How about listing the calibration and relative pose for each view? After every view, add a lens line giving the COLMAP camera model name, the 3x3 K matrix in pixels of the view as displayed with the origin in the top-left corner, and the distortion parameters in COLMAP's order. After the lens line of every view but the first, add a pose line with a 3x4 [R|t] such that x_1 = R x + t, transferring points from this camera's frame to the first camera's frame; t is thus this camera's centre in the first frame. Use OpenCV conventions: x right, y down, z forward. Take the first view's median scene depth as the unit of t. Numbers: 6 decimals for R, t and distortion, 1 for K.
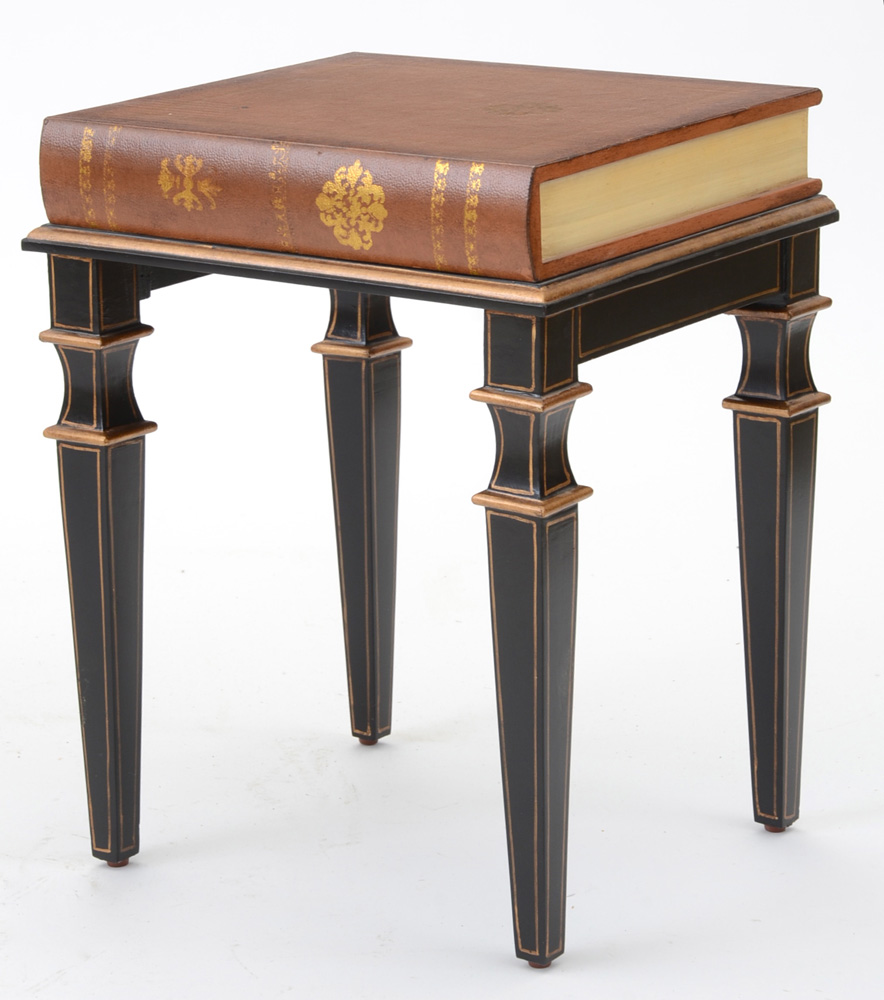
lens RADIAL K [[3827.0, 0, 441.7], [0, 3827.0, 498.9], [0, 0, 1]] dist [0.234870, 0.000000]
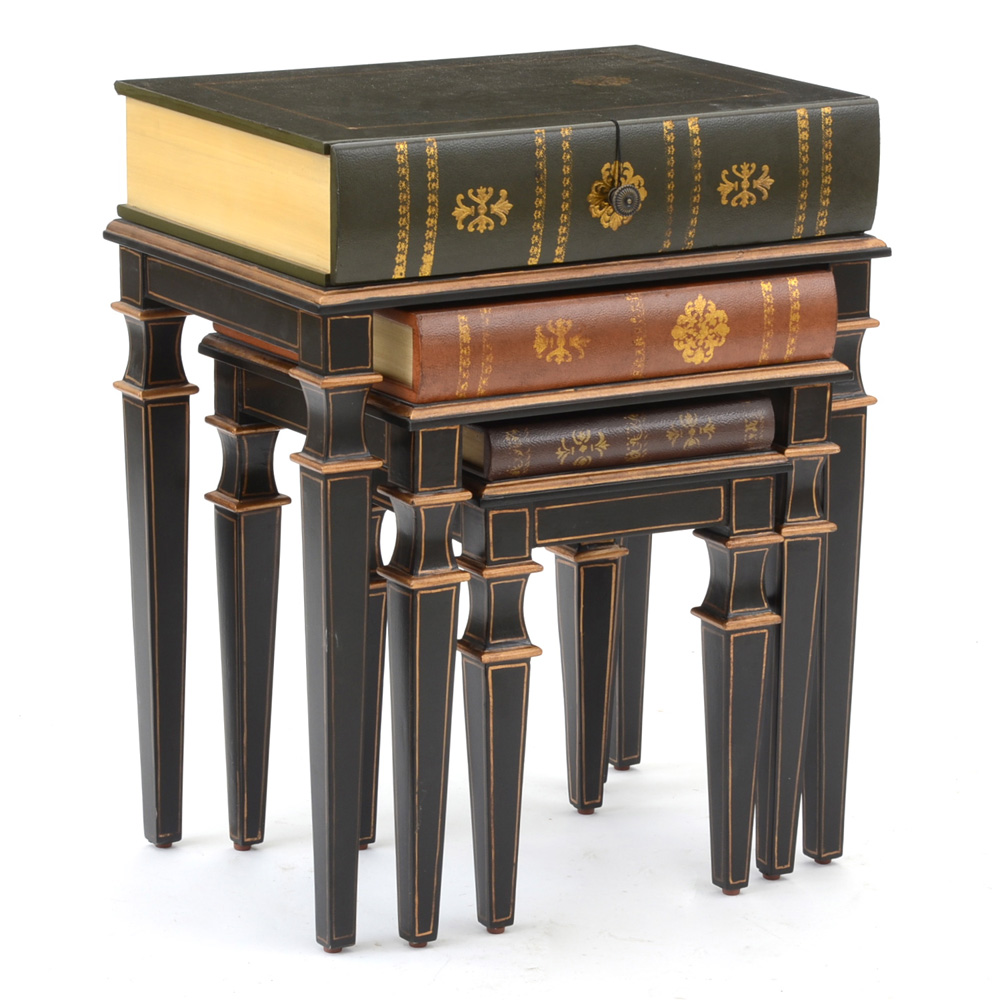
lens RADIAL K [[4243.4, 0, 468.6], [0, 4243.4, 495.1], [0, 0, 1]] dist [0.594744, 0.000000]
pose [[0.403366, -0.185419, 0.896055, -1.338854], [0.213121, 0.971360, 0.105064, -0.188617], [-0.889874, 0.148589, 0.431331, 0.461732]]
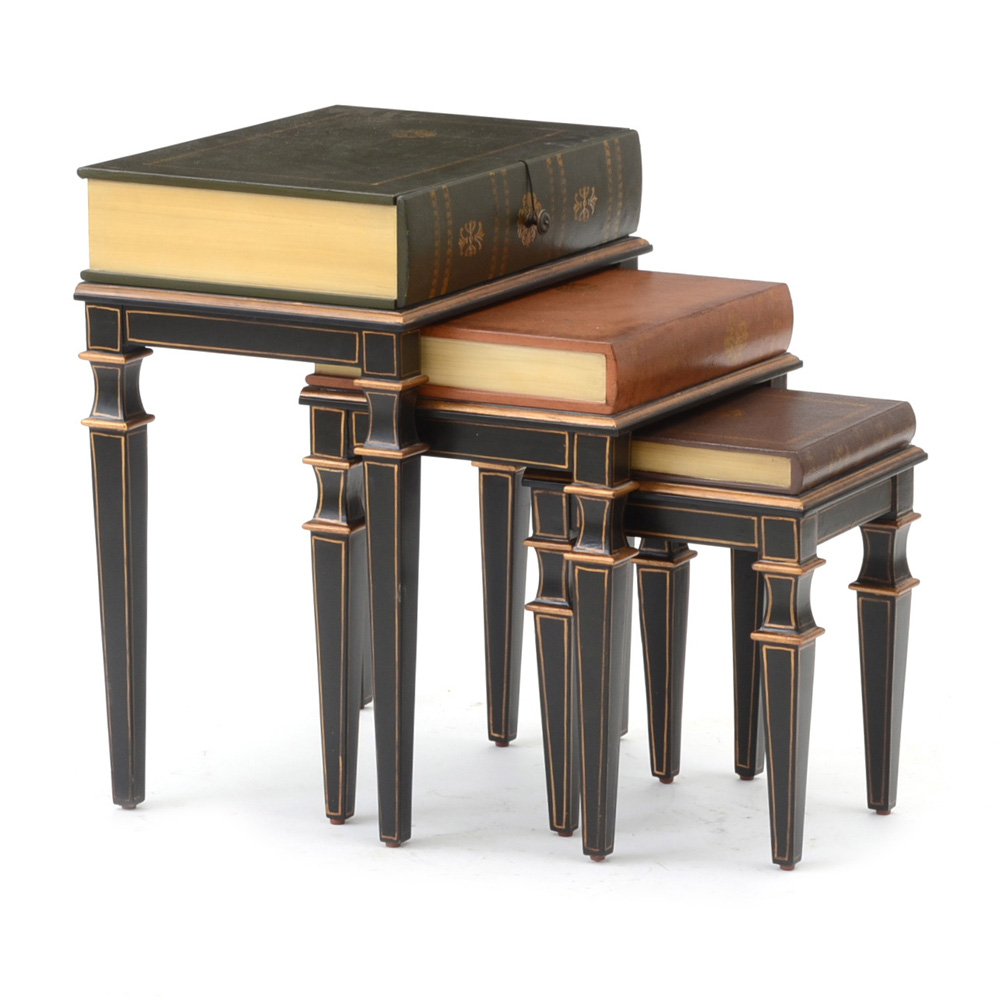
lens RADIAL K [[5391.1, 0, 498.2], [0, 5391.1, 504.4], [0, 0, 1]] dist [0.740873, 0.000000]
pose [[-0.127524, -0.184370, 0.974549, -2.265109], [0.255503, 0.943303, 0.211893, -0.496310], [-0.958361, 0.276022, -0.073187, 1.220035]]
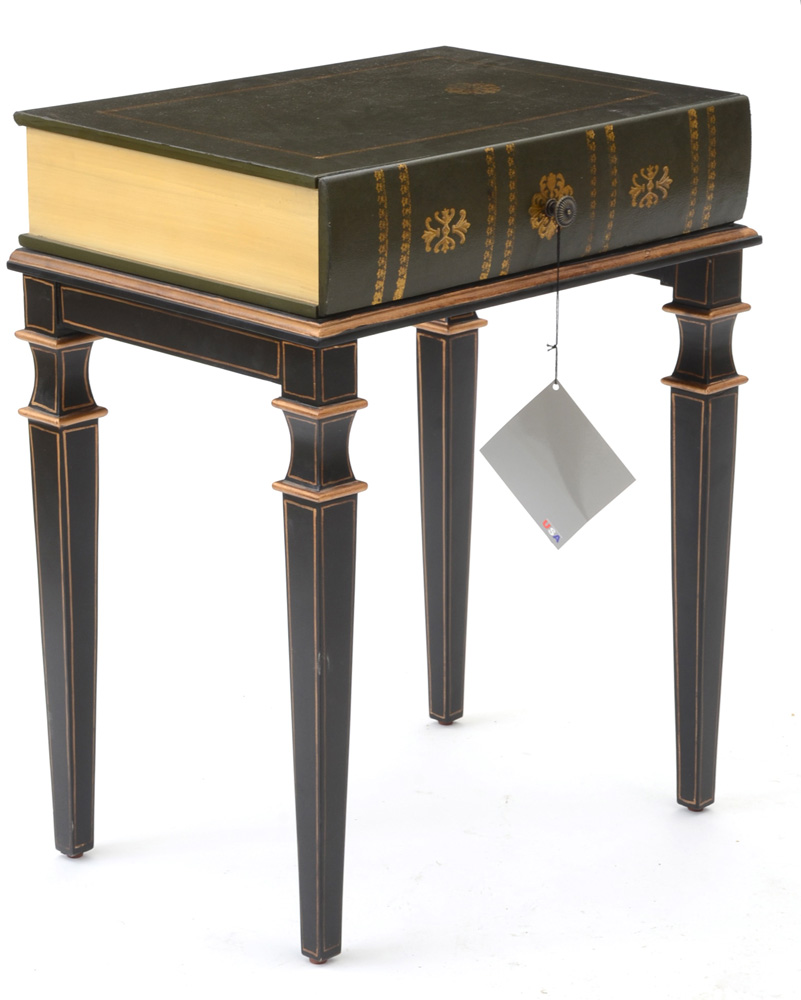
lens RADIAL K [[3381.6, 0, 378.8], [0, 3381.6, 450.8], [0, 0, 1]] dist [0.582920, 0.000000]
pose [[0.167844, -0.244925, 0.954903, -1.174276], [0.241688, 0.949306, 0.201008, -0.293872], [-0.955728, 0.197050, 0.218531, 0.829569]]
